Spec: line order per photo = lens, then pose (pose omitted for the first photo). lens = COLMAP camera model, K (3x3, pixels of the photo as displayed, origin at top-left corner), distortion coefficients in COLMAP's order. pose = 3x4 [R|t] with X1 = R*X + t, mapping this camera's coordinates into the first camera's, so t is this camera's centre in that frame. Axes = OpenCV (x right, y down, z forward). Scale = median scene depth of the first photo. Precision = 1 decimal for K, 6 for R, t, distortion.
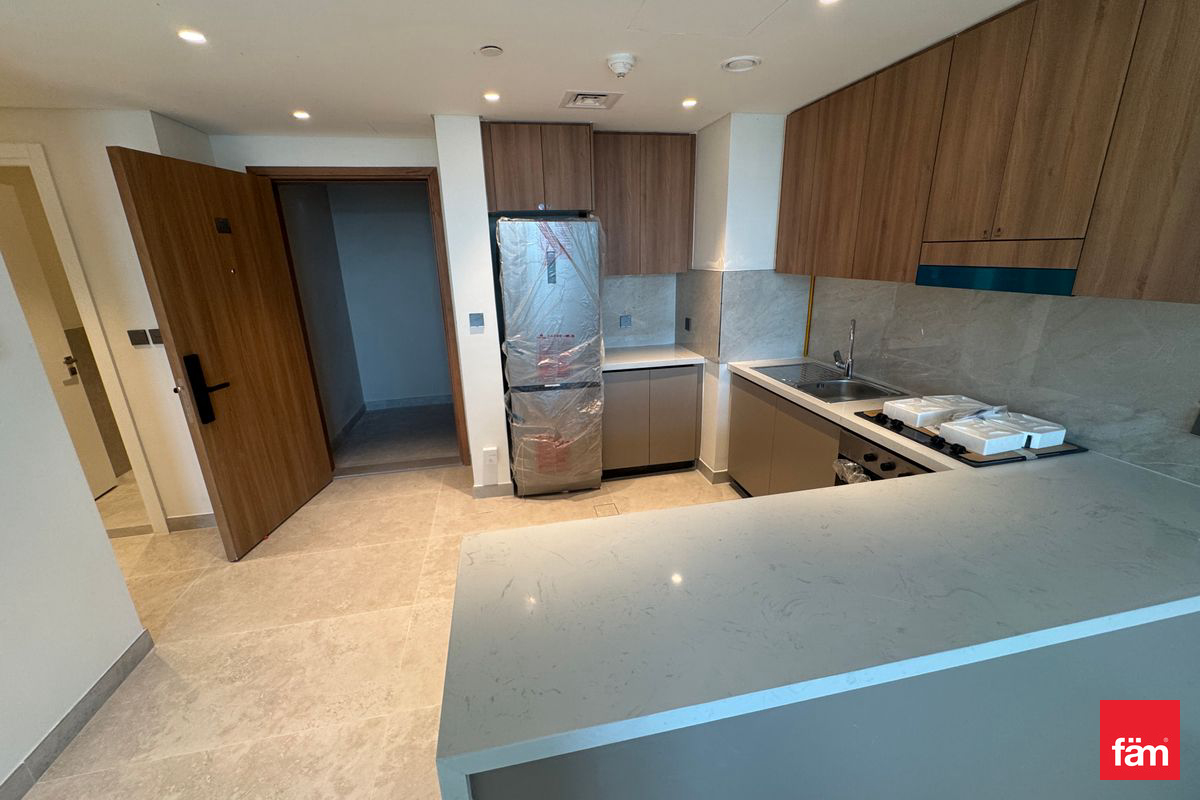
lens RADIAL K [[481.4, 0, 597.6], [0, 481.4, 397.3], [0, 0, 1]] dist [-0.006111, 0.001043]
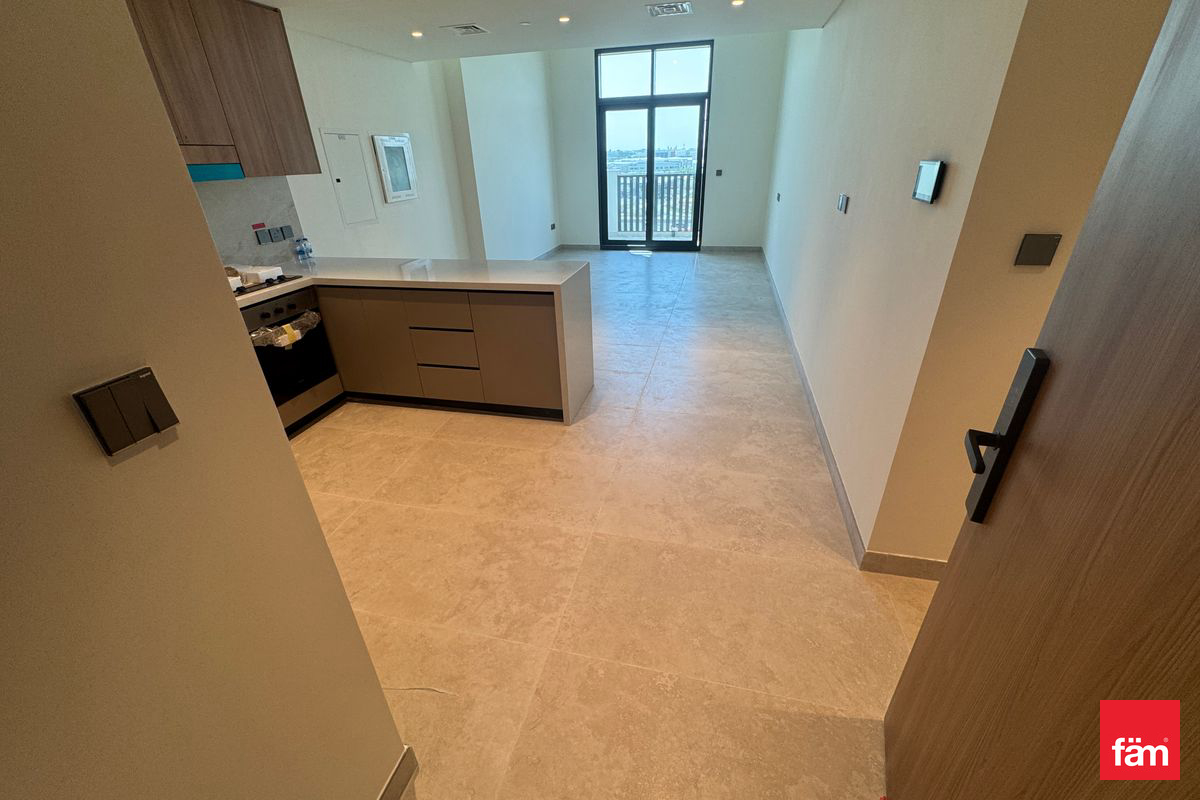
lens RADIAL K [[481.4, 0, 599.9], [0, 481.4, 398.7], [0, 0, 1]] dist [-0.006111, 0.001043]
pose [[-0.903530, -0.145287, 0.403144, -0.697662], [0.173300, 0.736526, 0.653833, -0.341706], [-0.391919, 0.660622, -0.640295, 1.354775]]
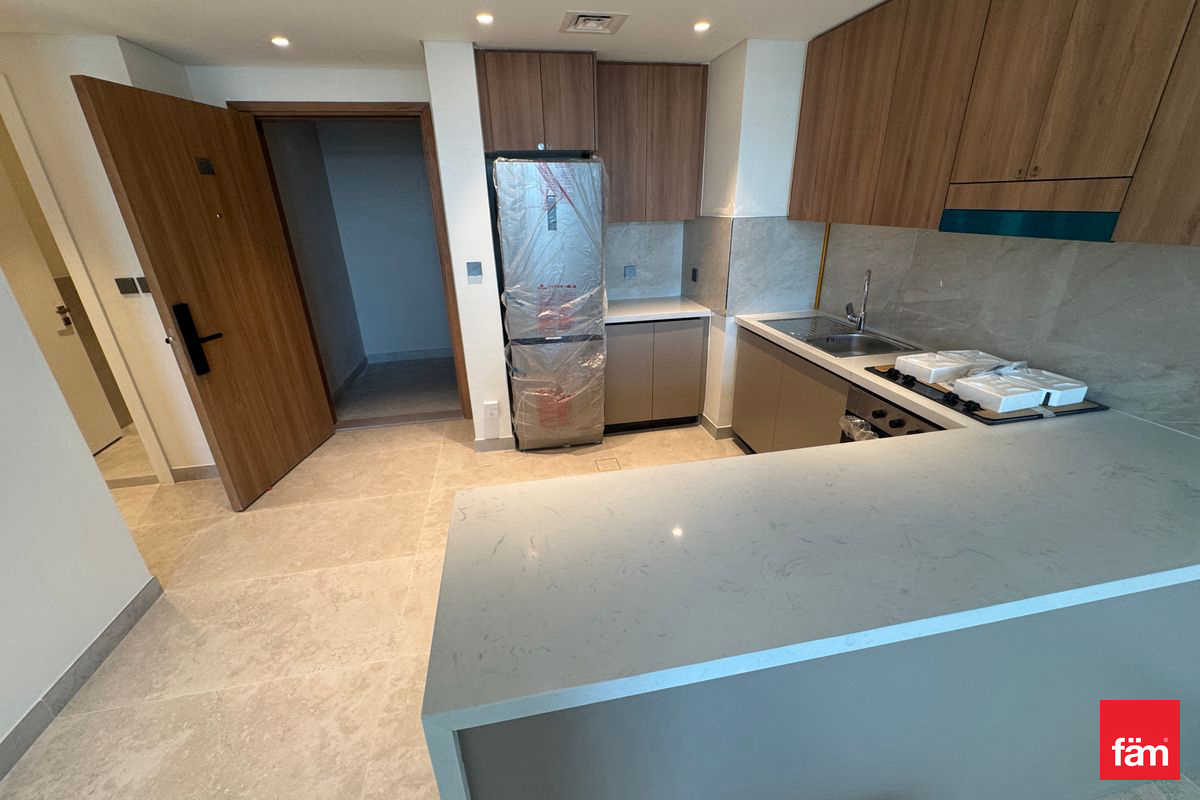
lens RADIAL K [[481.4, 0, 597.7], [0, 481.4, 397.4], [0, 0, 1]] dist [-0.006111, 0.001043]
pose [[0.999911, 0.007019, -0.011327, 0.009067], [-0.005928, 0.995593, 0.093597, 0.003569], [0.011934, -0.093521, 0.995546, 0.026451]]
